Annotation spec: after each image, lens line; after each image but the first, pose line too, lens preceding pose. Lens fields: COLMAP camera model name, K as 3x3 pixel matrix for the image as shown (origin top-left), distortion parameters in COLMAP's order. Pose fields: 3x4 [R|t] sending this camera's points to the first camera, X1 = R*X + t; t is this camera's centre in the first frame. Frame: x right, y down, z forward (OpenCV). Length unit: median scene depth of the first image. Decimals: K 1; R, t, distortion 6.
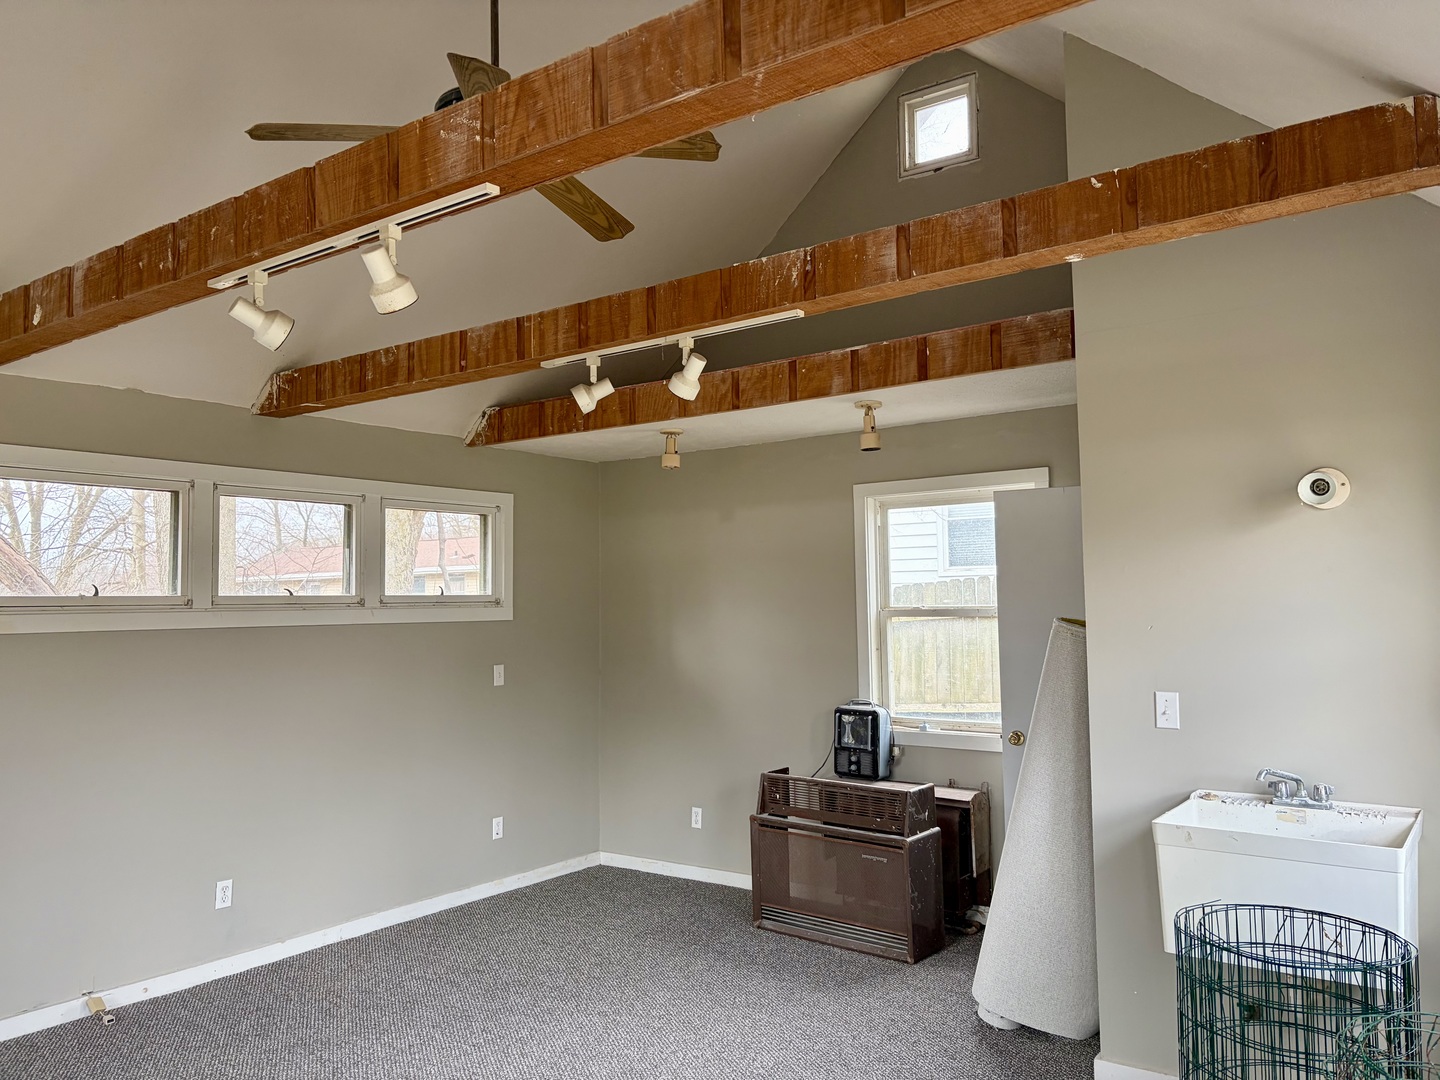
lens RADIAL K [[1086.8, 0, 723.5], [0, 1086.8, 538.6], [0, 0, 1]] dist [0.080934, -0.098752]
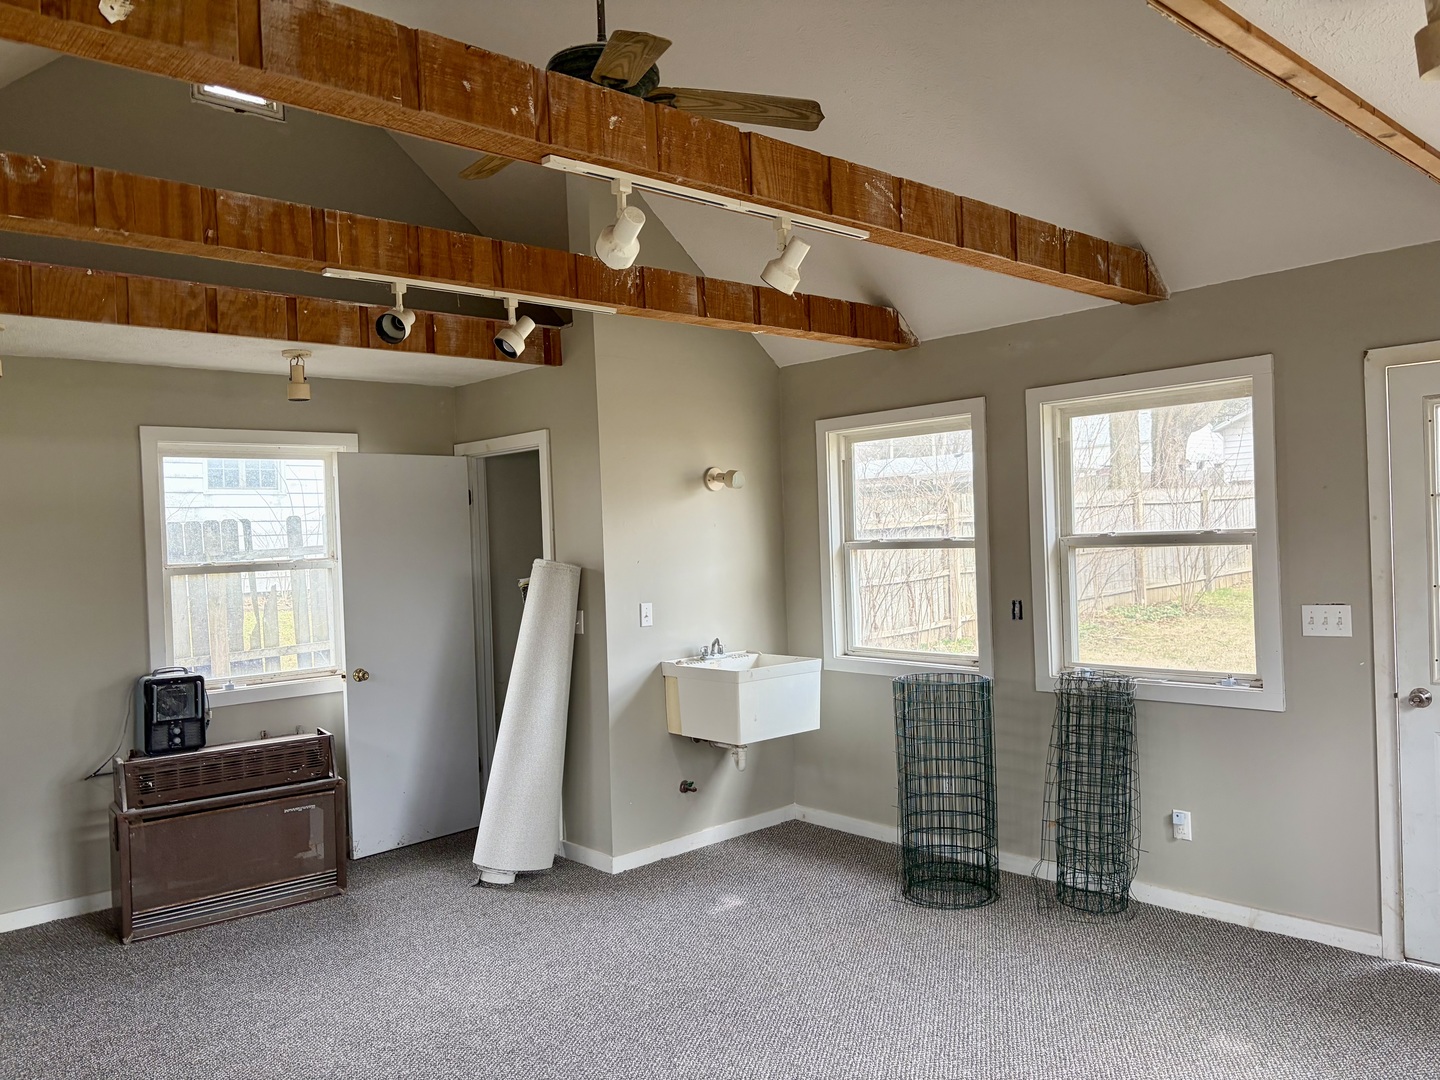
lens RADIAL K [[1086.8, 0, 723.5], [0, 1086.8, 538.6], [0, 0, 1]] dist [0.080934, -0.098752]
pose [[0.204903, 0.003720, 0.978775, -0.790842], [-0.027630, 0.999616, 0.001985, 0.032730], [-0.978392, -0.027450, 0.204928, 0.433858]]
